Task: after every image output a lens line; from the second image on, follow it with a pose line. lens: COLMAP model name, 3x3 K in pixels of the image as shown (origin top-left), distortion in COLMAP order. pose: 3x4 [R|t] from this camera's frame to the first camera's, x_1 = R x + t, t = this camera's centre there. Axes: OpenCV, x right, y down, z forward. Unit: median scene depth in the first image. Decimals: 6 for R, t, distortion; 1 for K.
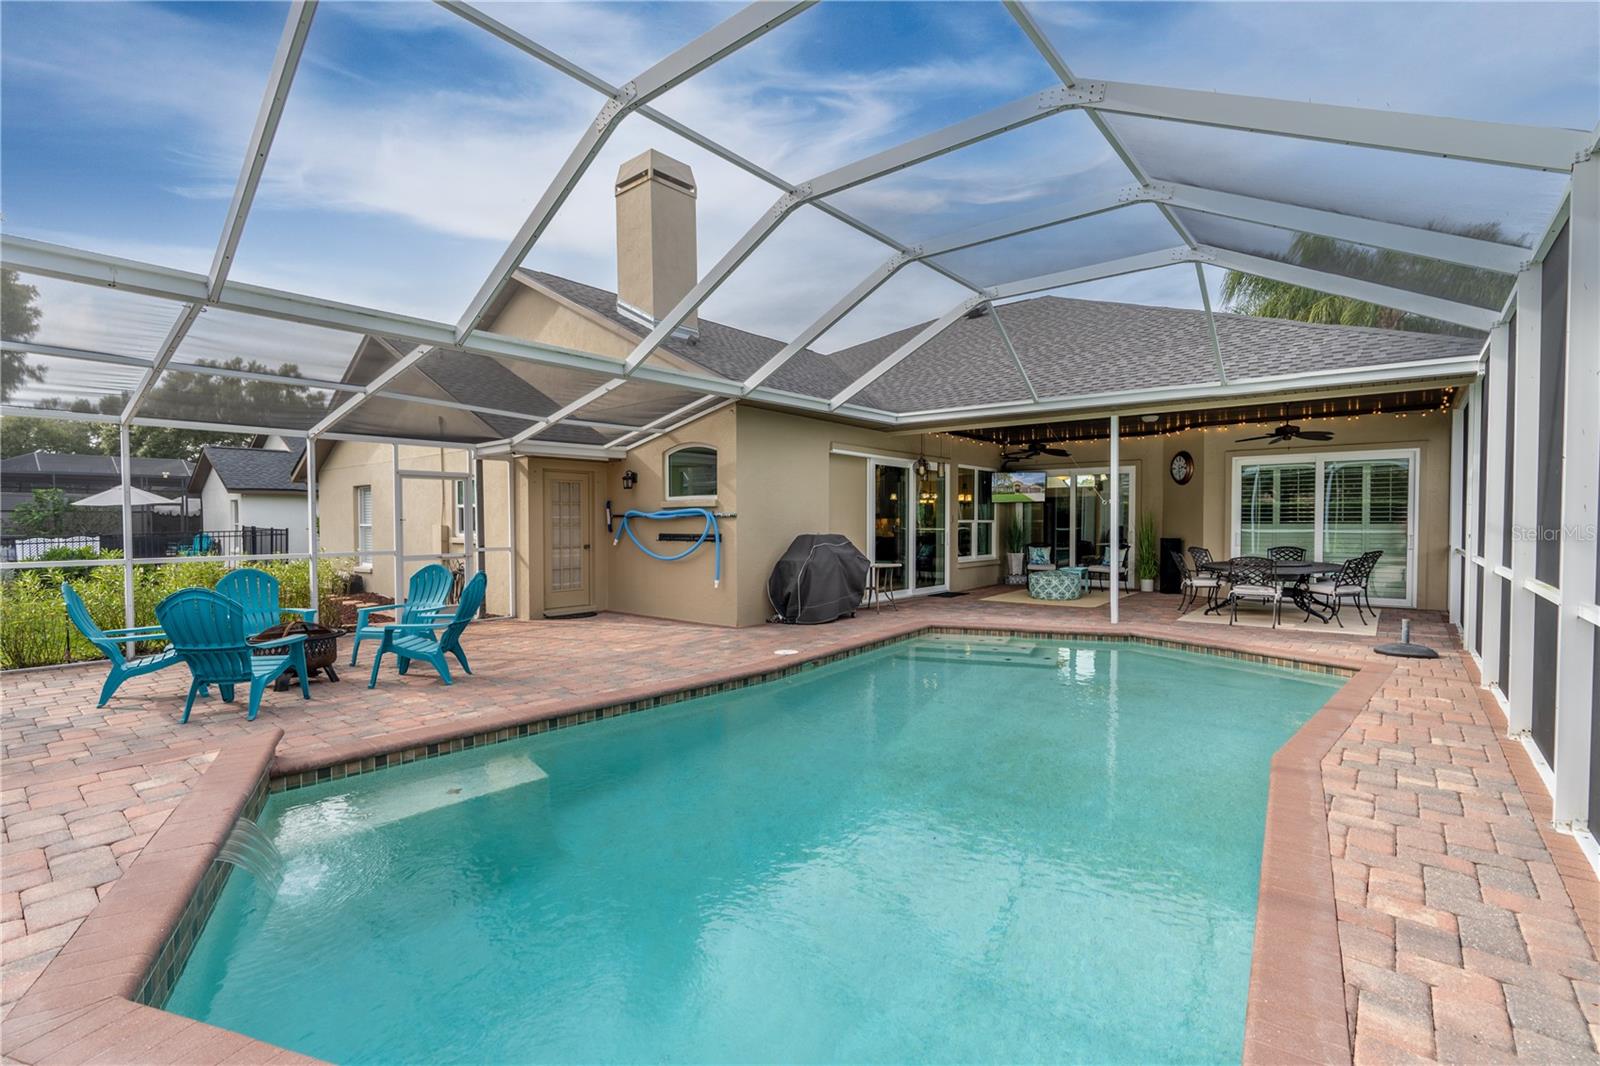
lens RADIAL K [[726.2, 0, 794.4], [0, 726.2, 532.3], [0, 0, 1]] dist [-0.005492, -0.000383]
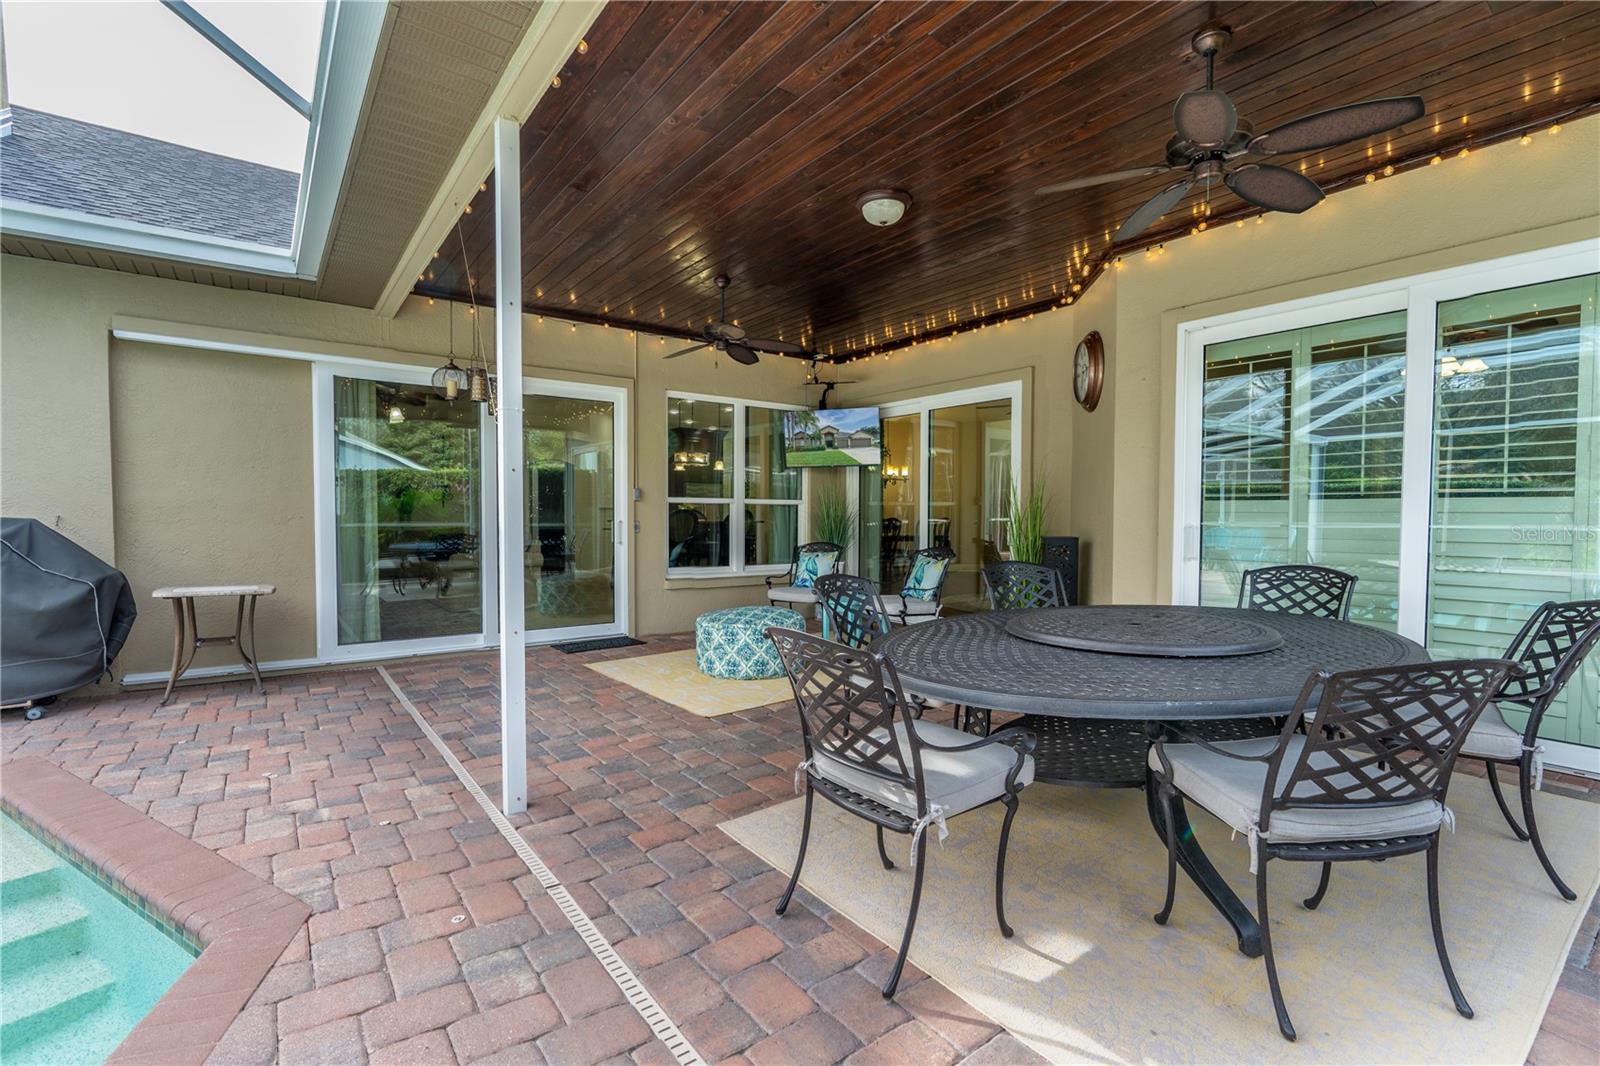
lens RADIAL K [[726.2, 0, 804.2], [0, 726.2, 532.1], [0, 0, 1]] dist [-0.005492, -0.000383]
pose [[0.975182, 0.009516, -0.221200, 0.513186], [-0.006531, 0.999878, 0.014223, 0.000011], [0.221308, -0.012426, 0.975125, 0.601124]]
